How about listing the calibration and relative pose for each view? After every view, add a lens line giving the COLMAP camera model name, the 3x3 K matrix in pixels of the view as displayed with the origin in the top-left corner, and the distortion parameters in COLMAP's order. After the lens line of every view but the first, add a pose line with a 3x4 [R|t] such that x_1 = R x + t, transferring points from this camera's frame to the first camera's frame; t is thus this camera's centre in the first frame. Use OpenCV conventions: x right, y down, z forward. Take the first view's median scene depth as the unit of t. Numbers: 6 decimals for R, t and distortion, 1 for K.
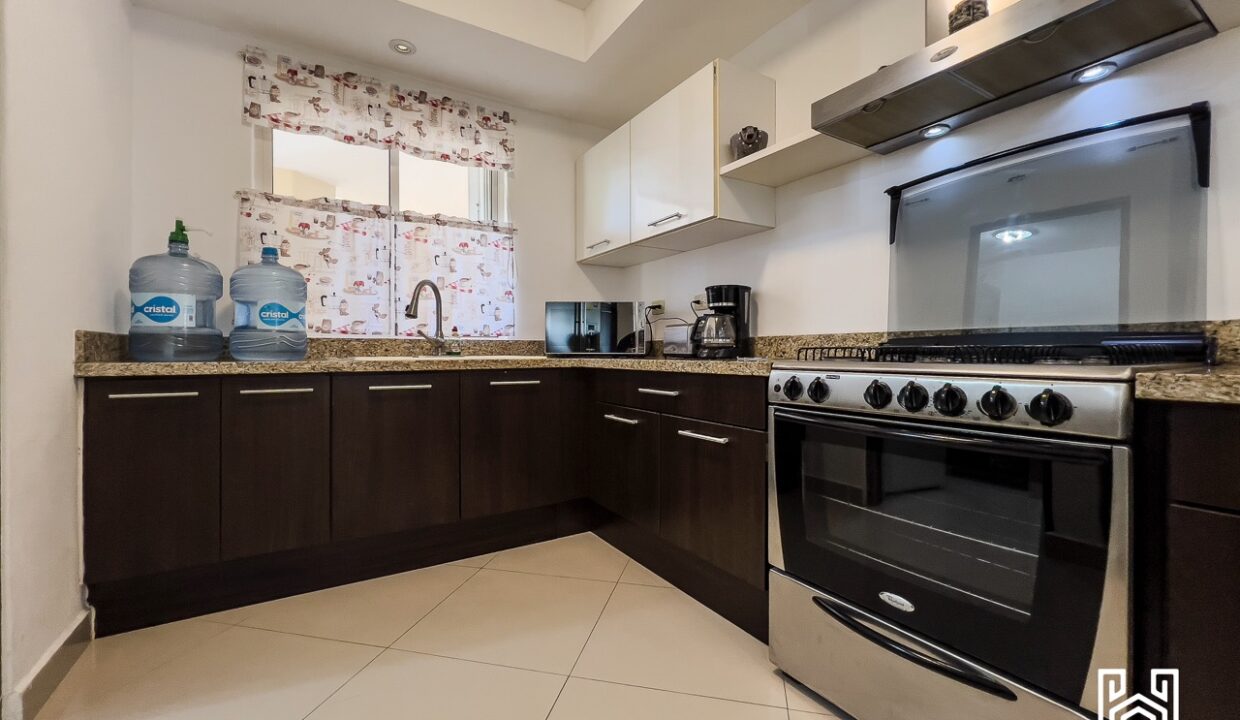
lens RADIAL K [[497.1, 0, 603.5], [0, 497.1, 351.6], [0, 0, 1]] dist [-0.001096, -0.000076]
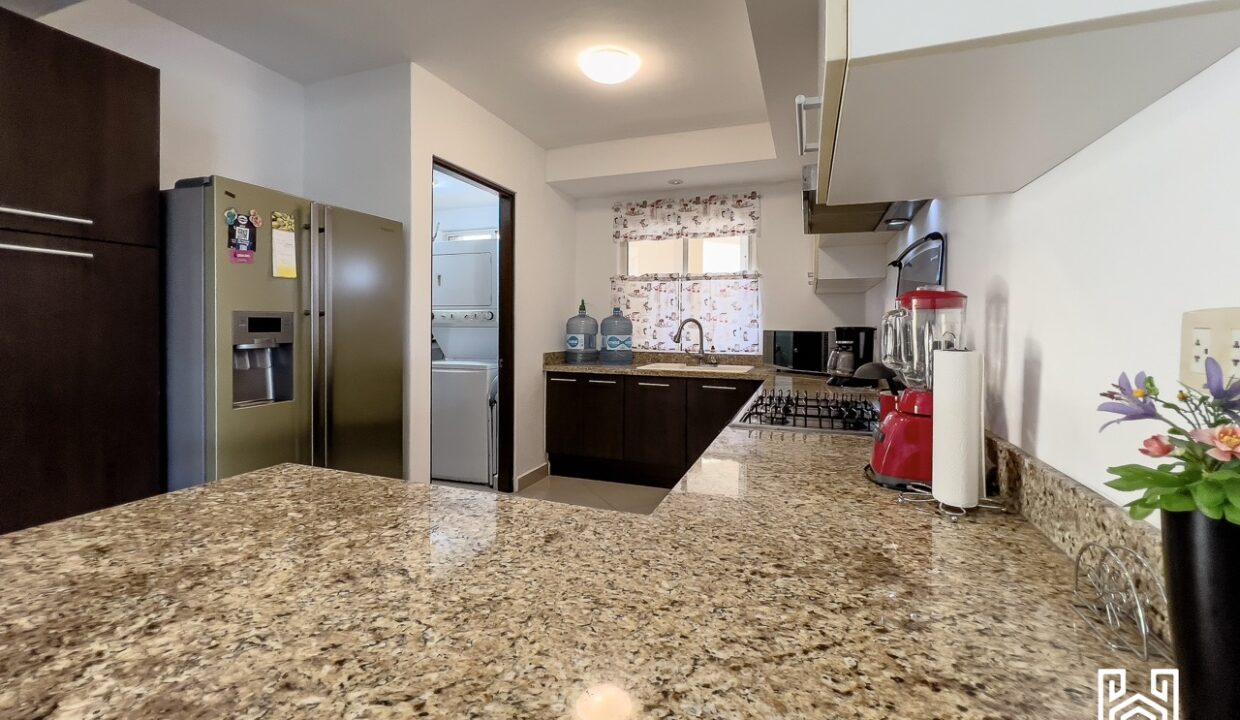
lens RADIAL K [[501.4, 0, 619.4], [0, 501.4, 329.3], [0, 0, 1]] dist [-0.000715, -0.000007]
pose [[0.620546, 0.009641, -0.784111, 0.823809], [-0.004692, 0.999952, 0.008581, -0.126884], [0.784156, -0.001646, 0.620562, -0.210653]]
